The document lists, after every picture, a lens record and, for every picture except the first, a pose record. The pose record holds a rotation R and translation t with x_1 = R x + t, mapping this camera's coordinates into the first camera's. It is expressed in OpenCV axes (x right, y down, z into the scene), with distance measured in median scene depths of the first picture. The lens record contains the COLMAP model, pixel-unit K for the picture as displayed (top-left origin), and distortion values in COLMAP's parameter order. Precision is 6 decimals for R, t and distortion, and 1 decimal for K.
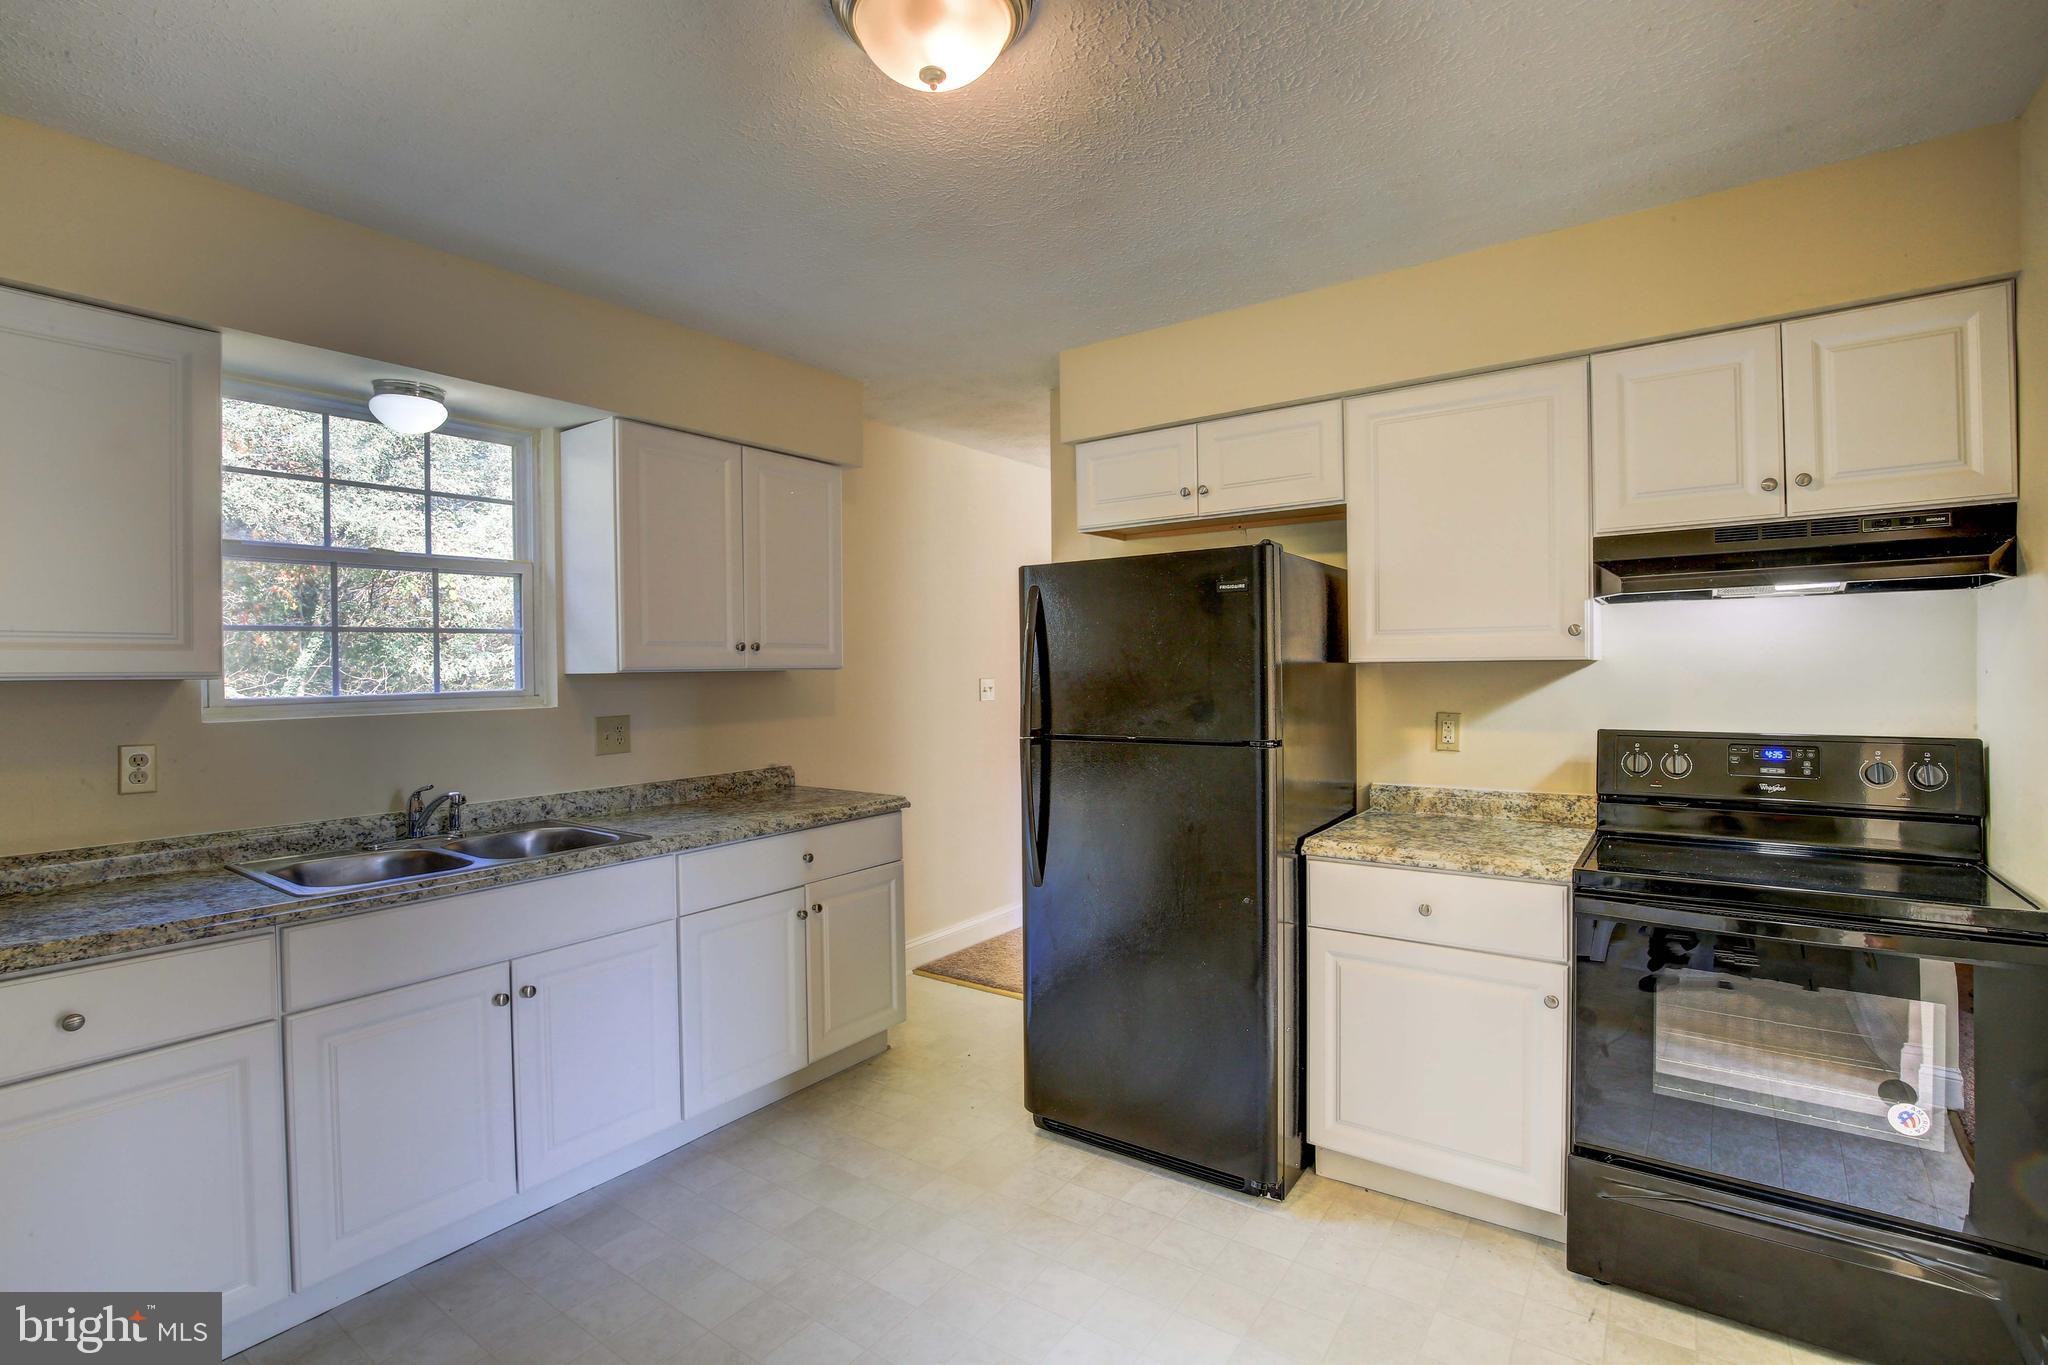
lens RADIAL K [[963.7, 0, 1022.4], [0, 963.7, 679.1], [0, 0, 1]] dist [-0.025561, 0.003589]
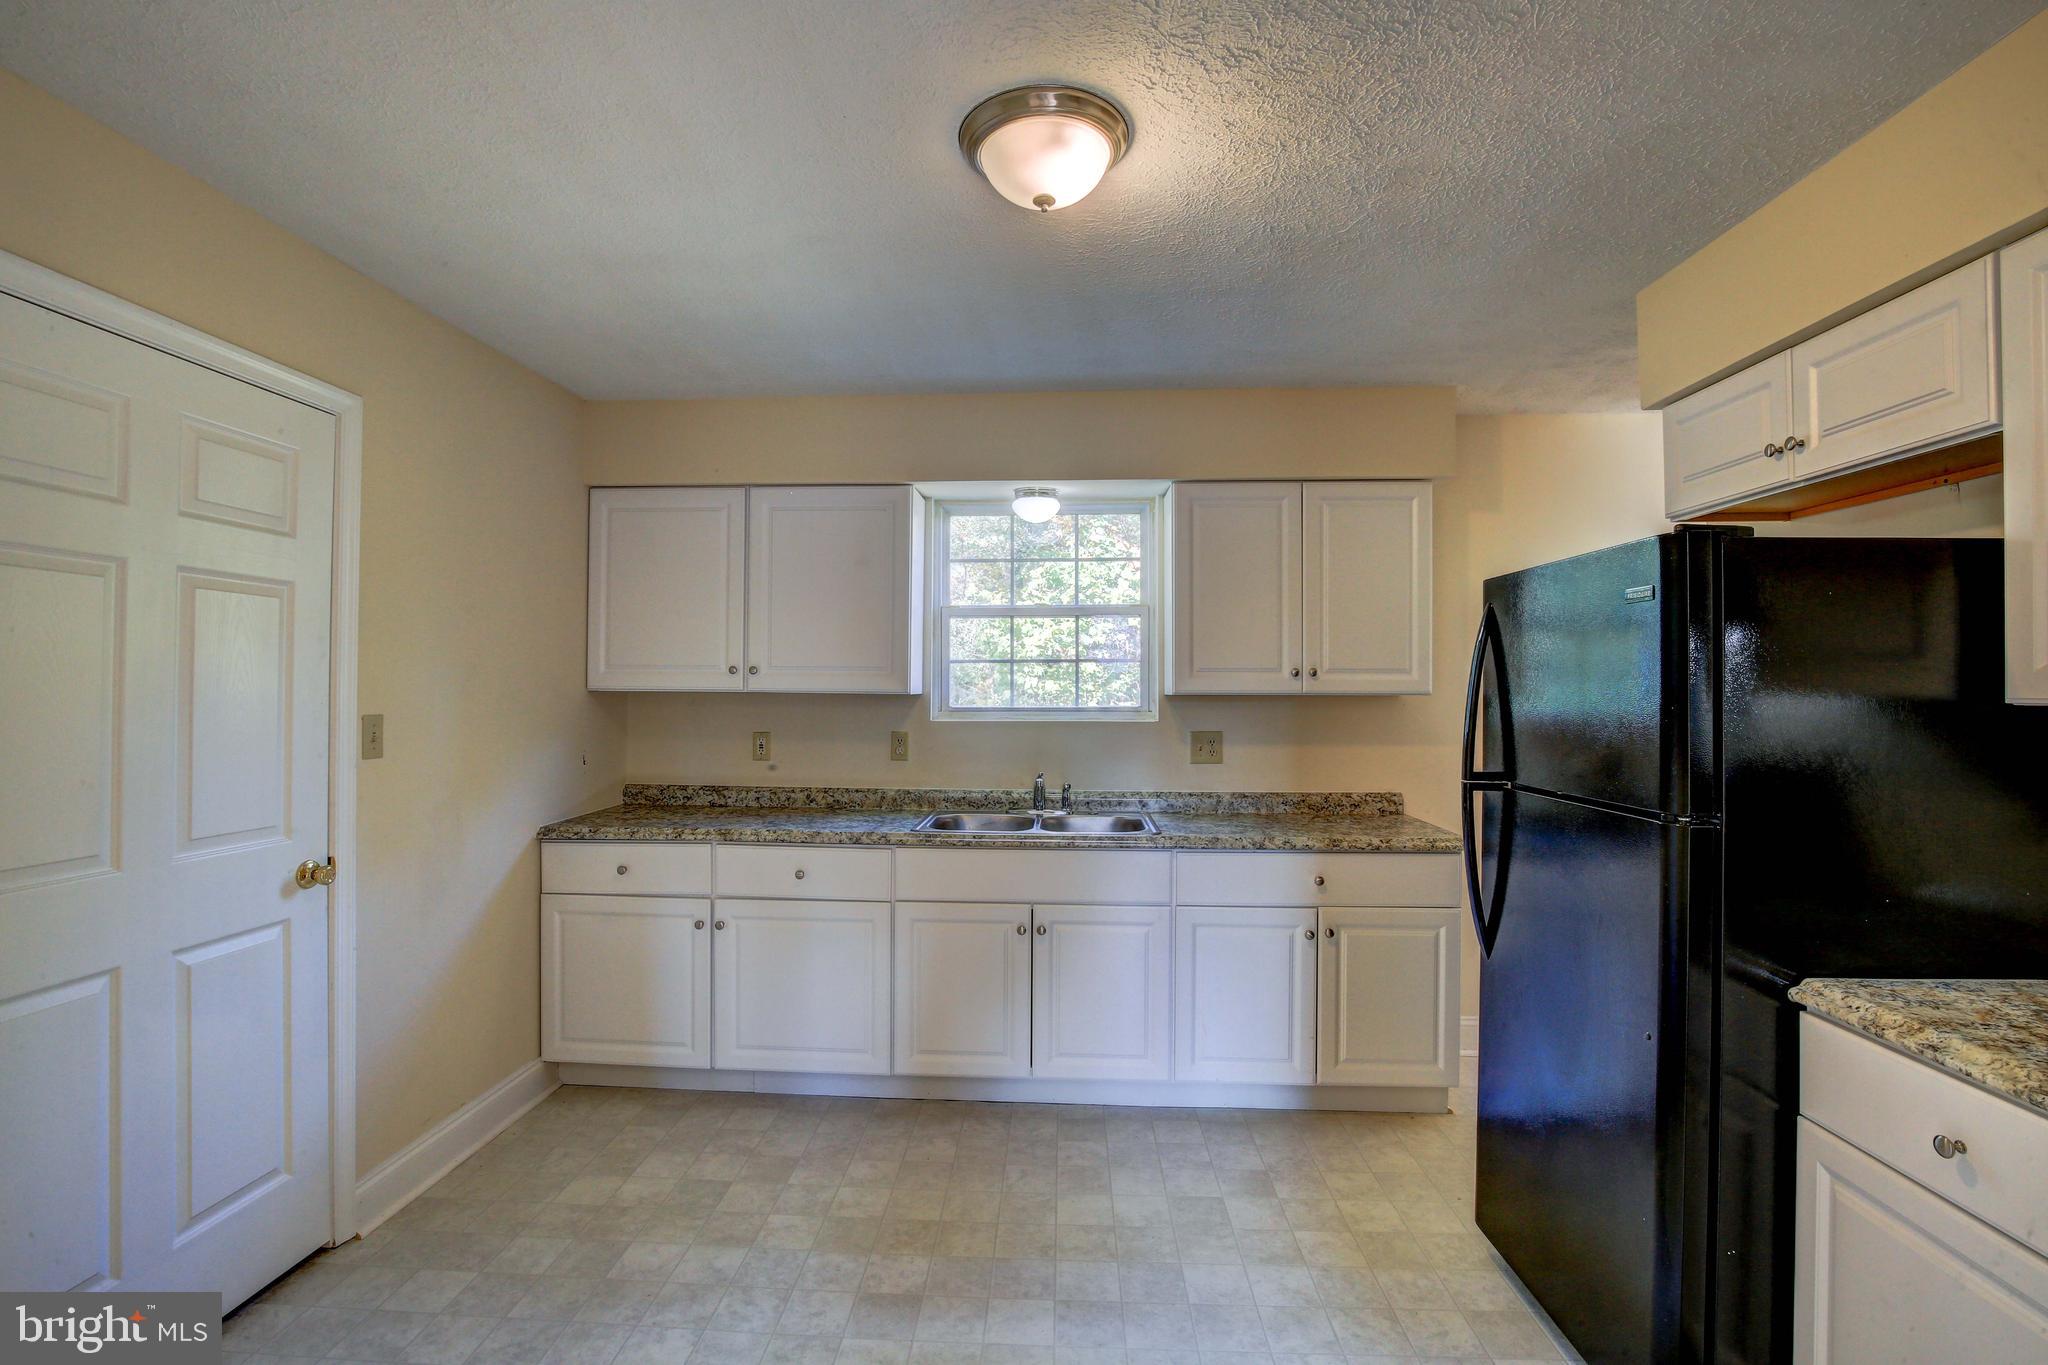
lens RADIAL K [[963.7, 0, 1018.2], [0, 963.7, 686.3], [0, 0, 1]] dist [-0.025561, 0.003589]
pose [[0.526713, 0.012377, -0.849953, 0.538361], [-0.023503, 0.999724, -0.000006, -0.013953], [0.849718, 0.019979, 0.526859, 0.217910]]
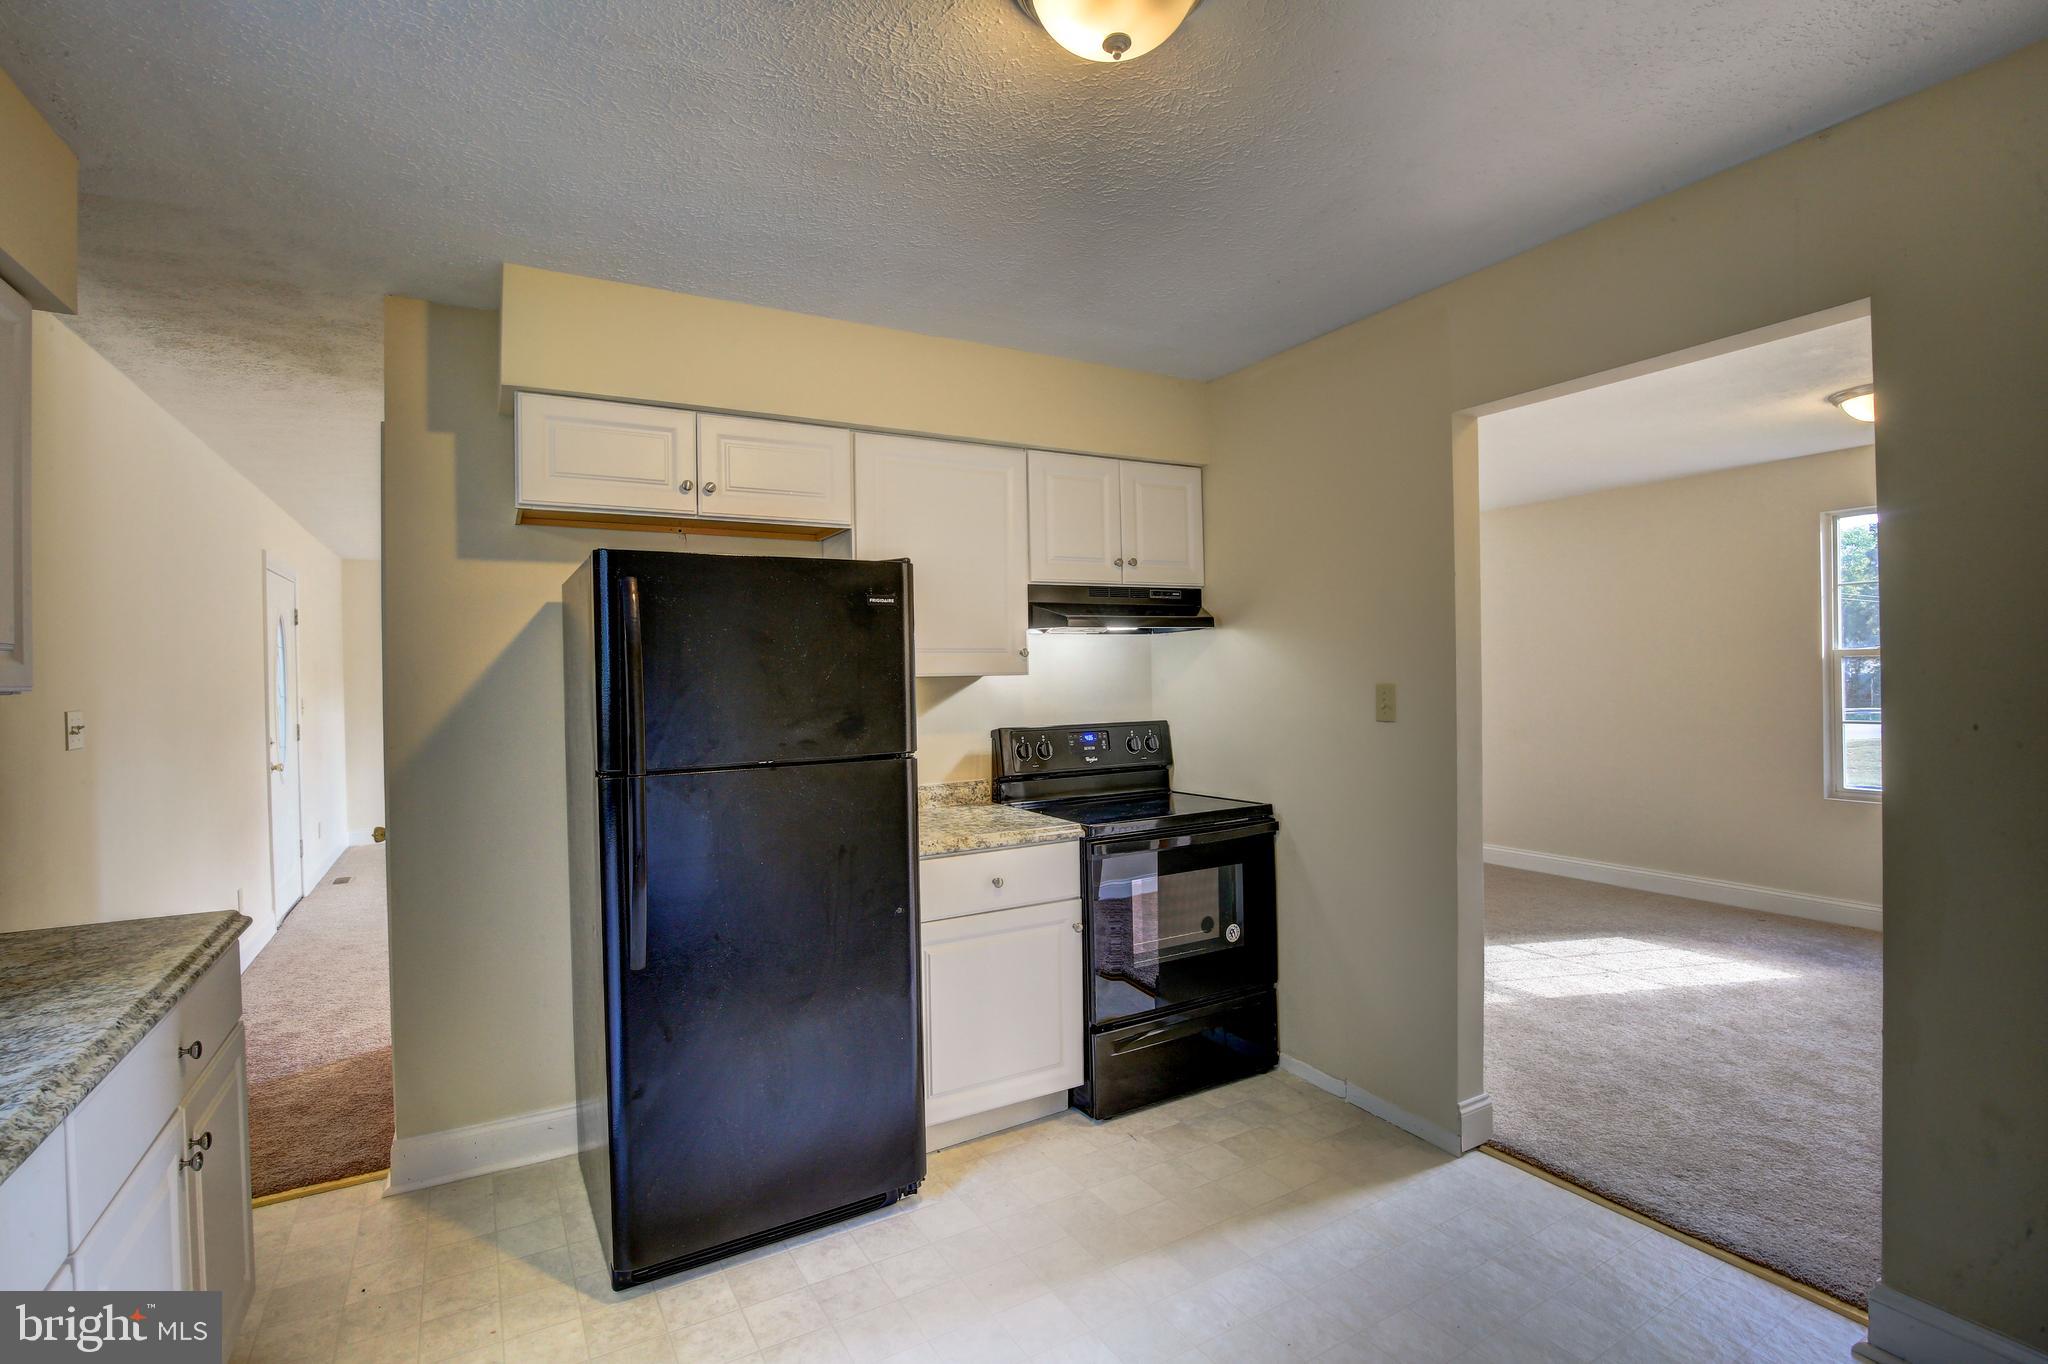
lens RADIAL K [[963.7, 0, 1027.5], [0, 963.7, 674.3], [0, 0, 1]] dist [-0.025561, 0.003589]
pose [[0.396858, 0.004342, 0.917870, -0.603827], [0.024515, 0.999582, -0.015329, -0.000339], [-0.917553, 0.028585, 0.396586, 0.432487]]
